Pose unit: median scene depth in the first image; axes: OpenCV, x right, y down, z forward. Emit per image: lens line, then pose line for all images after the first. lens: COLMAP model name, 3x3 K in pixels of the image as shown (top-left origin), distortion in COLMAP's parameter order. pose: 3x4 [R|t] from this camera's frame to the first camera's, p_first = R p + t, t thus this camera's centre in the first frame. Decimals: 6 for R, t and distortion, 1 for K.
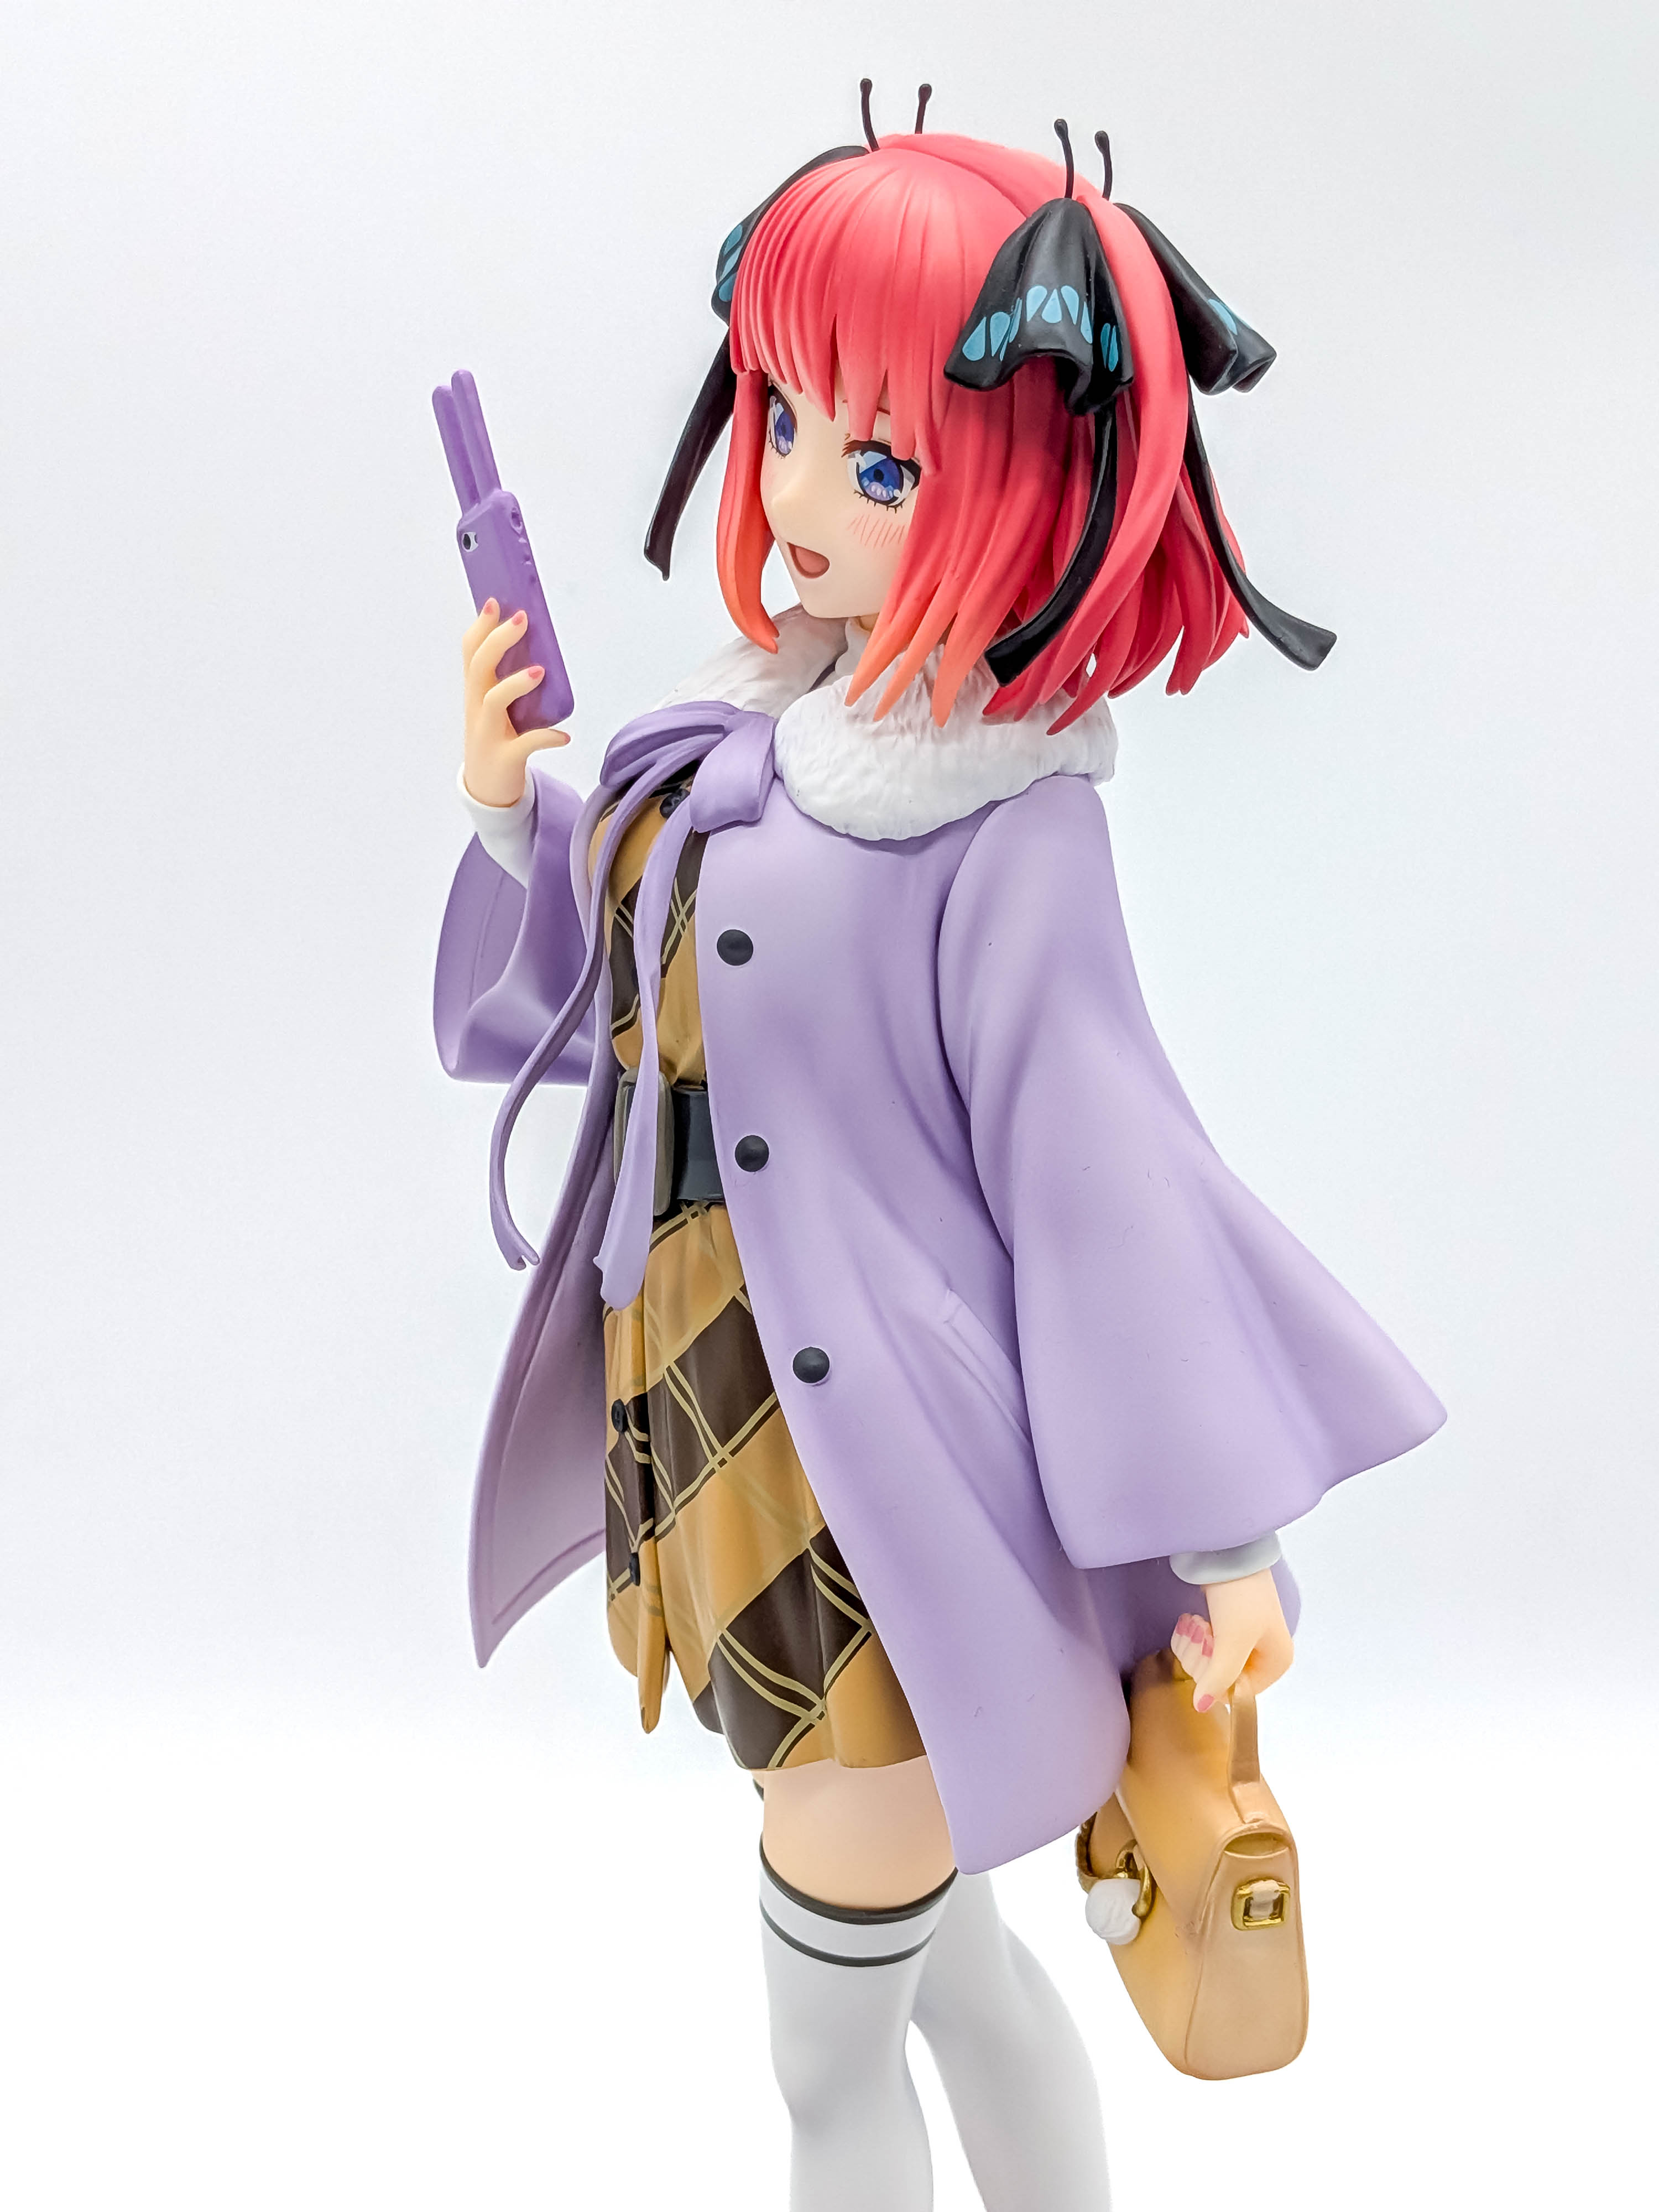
lens RADIAL K [[3267.5, 0, 831.6], [0, 3267.5, 1146.1], [0, 0, 1]] dist [0.141965, -0.142086]
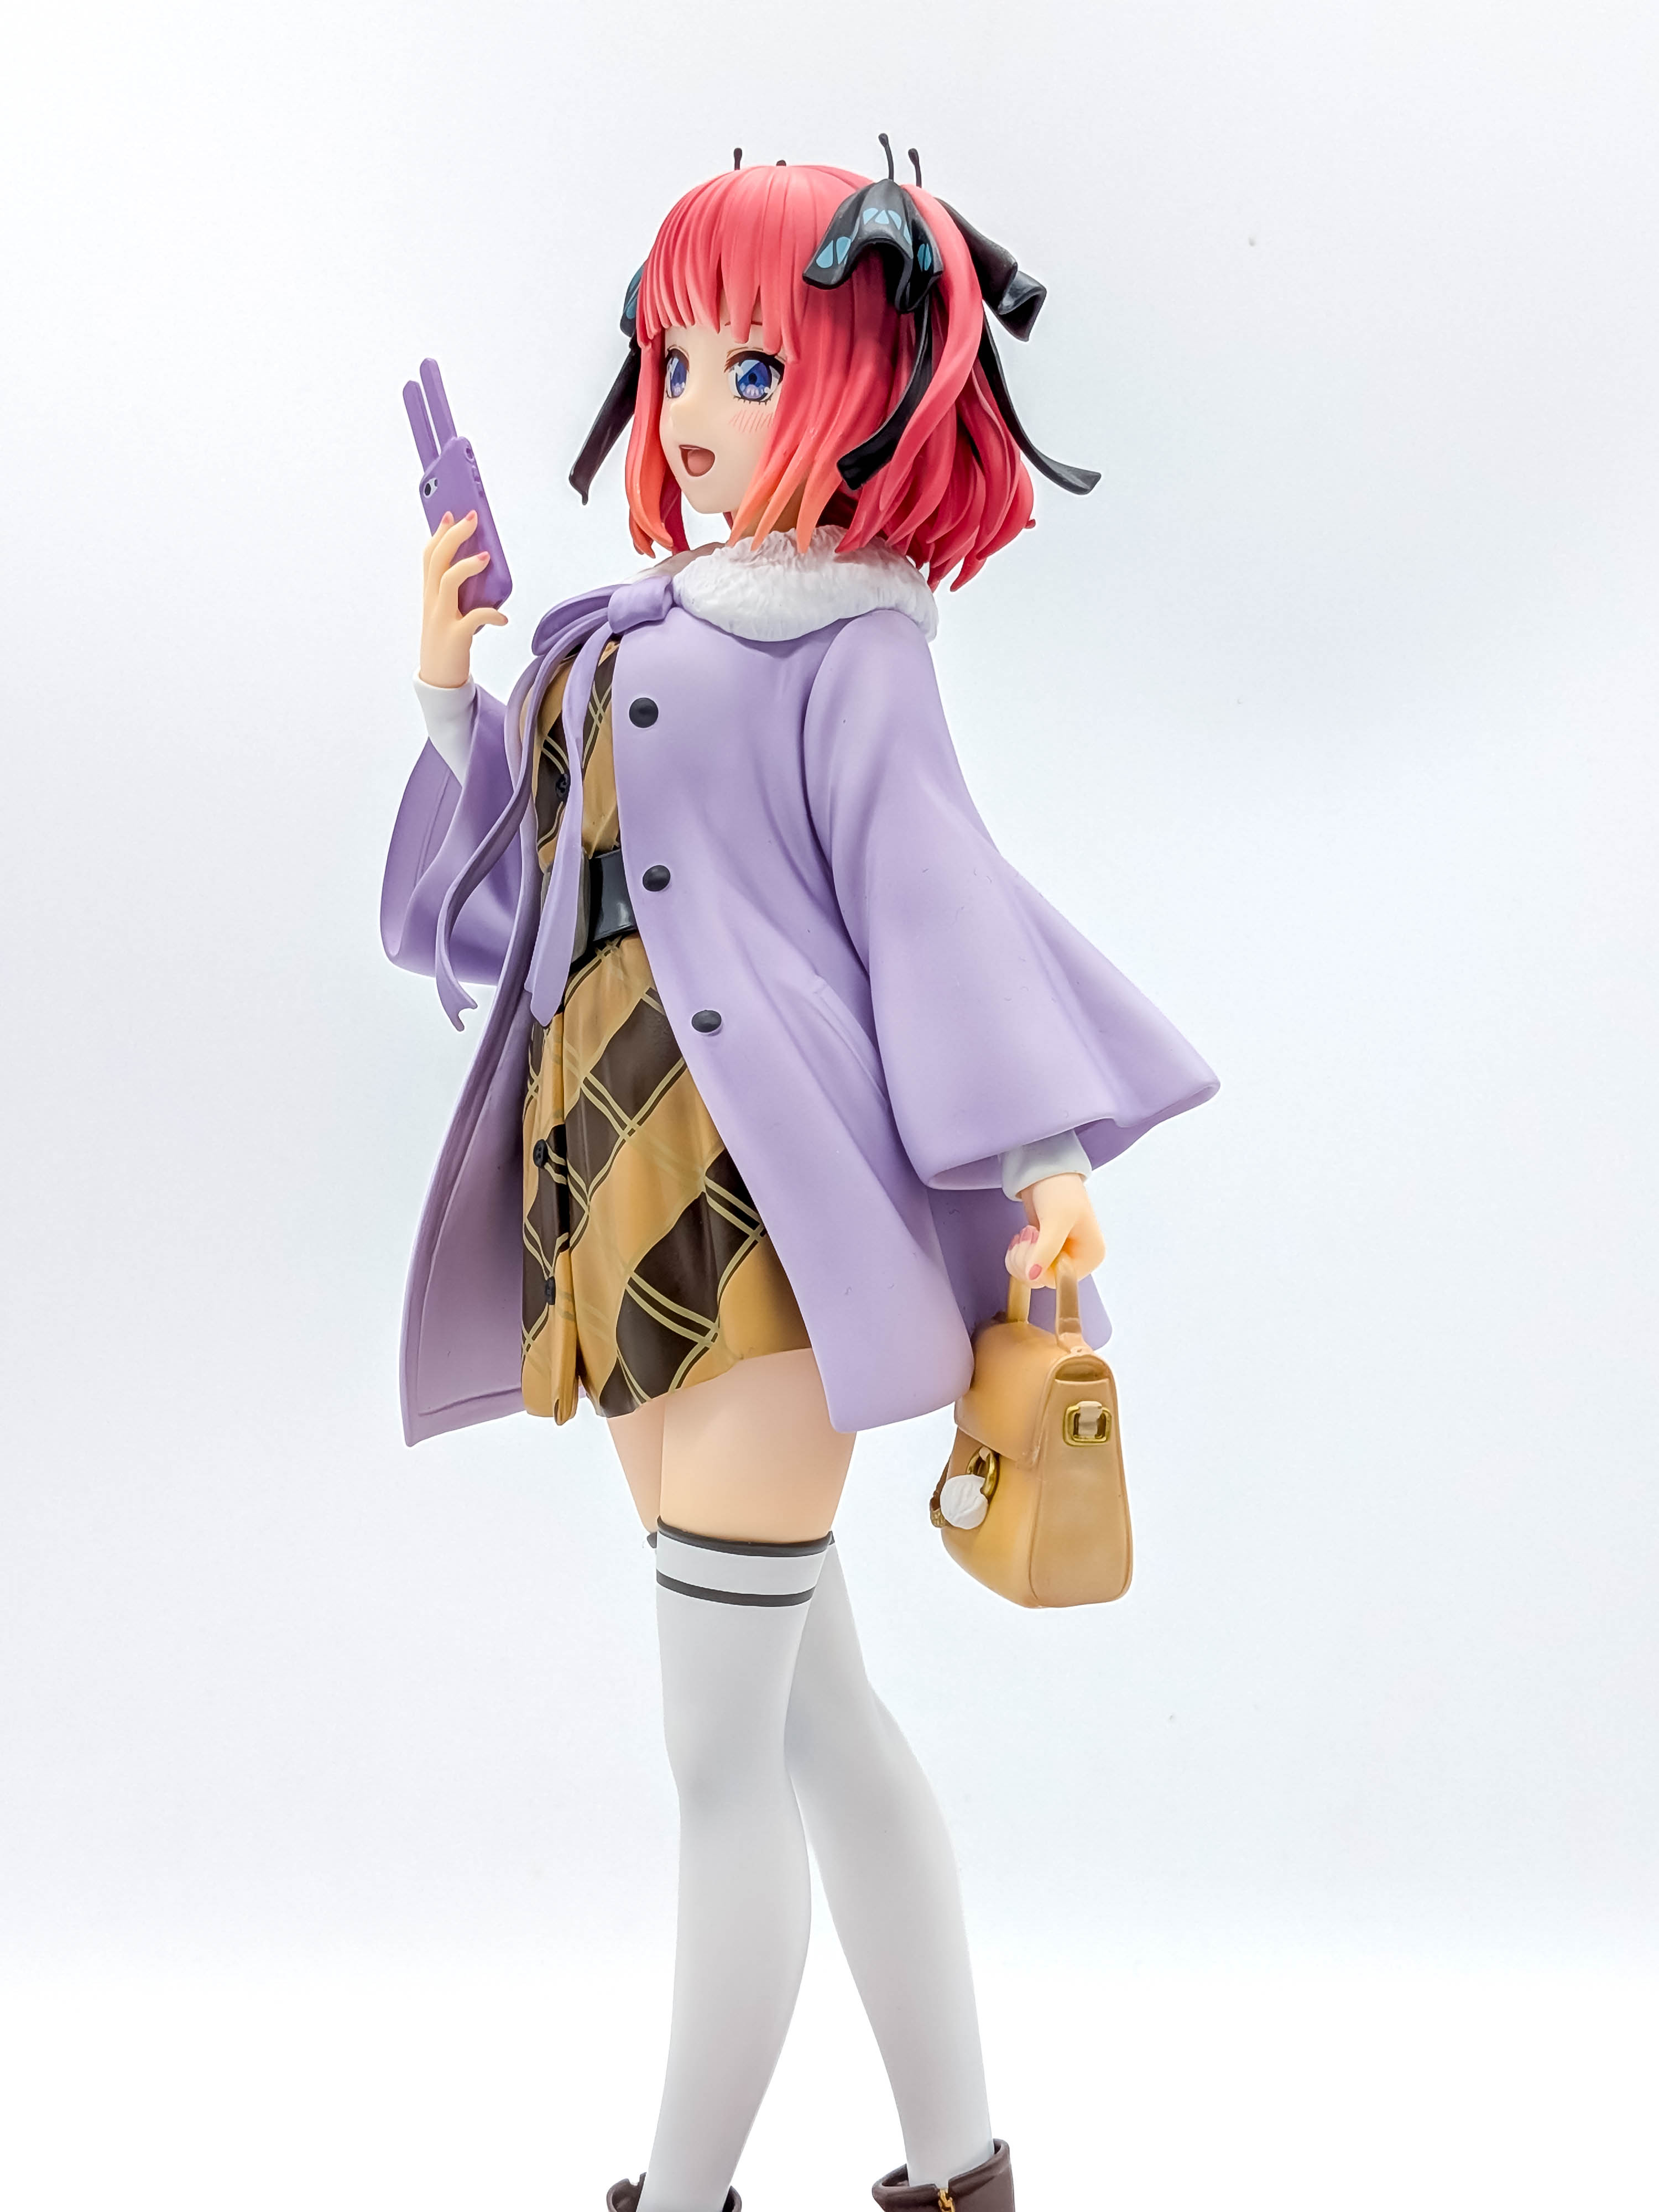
lens RADIAL K [[3267.5, 0, 831.6], [0, 3267.5, 1146.1], [0, 0, 1]] dist [0.141965, -0.142086]
pose [[0.997940, 0.000669, 0.064152, -0.037805], [0.020422, 0.944618, -0.327536, 0.509209], [-0.060818, 0.328171, 0.942658, -0.144431]]
